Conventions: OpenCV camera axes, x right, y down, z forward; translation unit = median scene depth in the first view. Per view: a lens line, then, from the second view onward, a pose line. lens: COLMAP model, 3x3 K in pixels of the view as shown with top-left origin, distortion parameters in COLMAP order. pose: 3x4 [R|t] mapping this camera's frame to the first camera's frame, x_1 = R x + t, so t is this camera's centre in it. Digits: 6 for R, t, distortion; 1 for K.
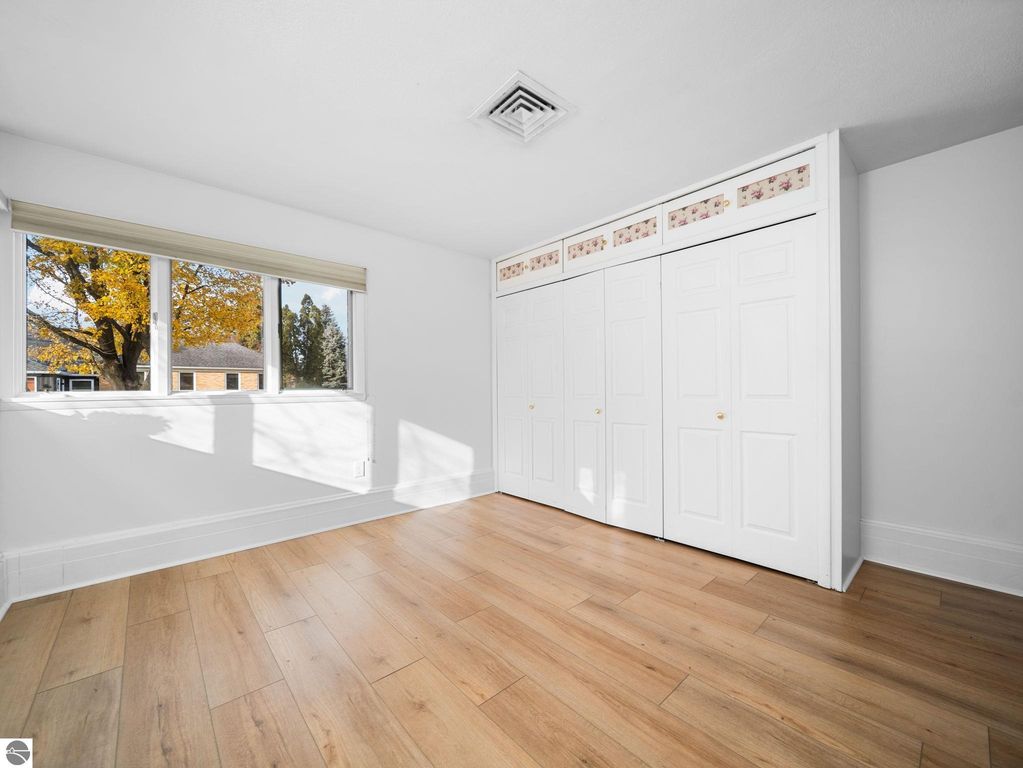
lens RADIAL K [[405.5, 0, 509.6], [0, 405.5, 389.8], [0, 0, 1]] dist [-0.002591, -0.000558]
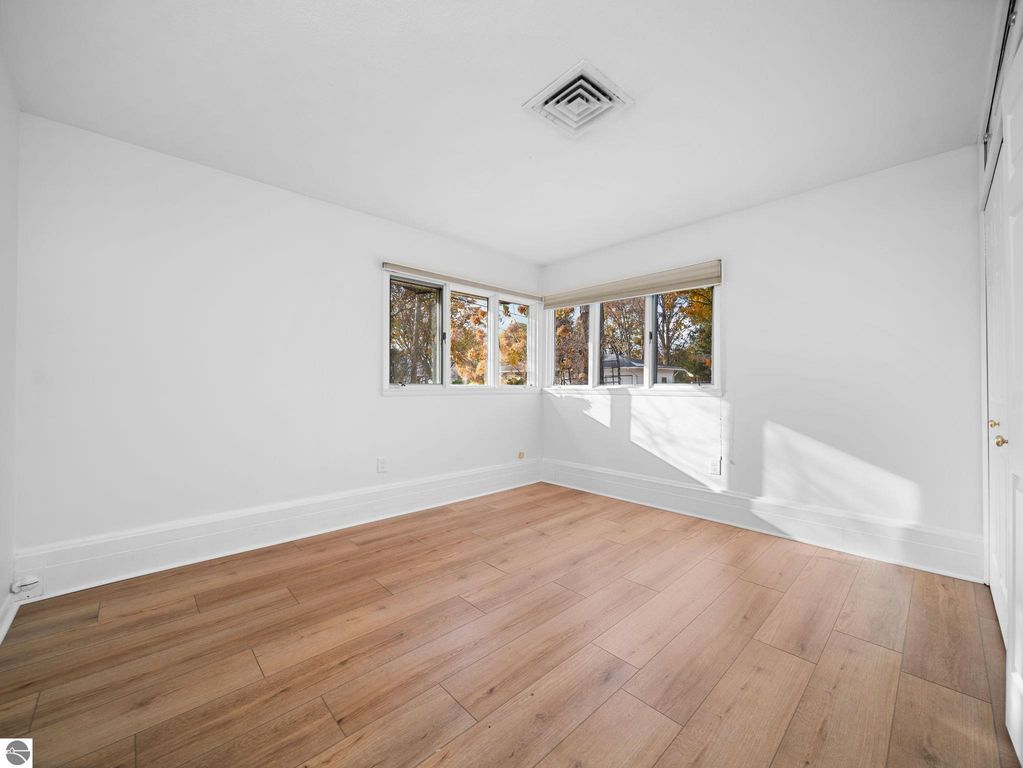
lens RADIAL K [[405.5, 0, 509.9], [0, 405.5, 381.3], [0, 0, 1]] dist [-0.002591, -0.000558]
pose [[0.019945, -0.002883, -0.999797, 0.702749], [-0.003450, 0.999990, -0.002953, -0.005622], [0.999795, 0.003508, 0.019935, 0.567918]]
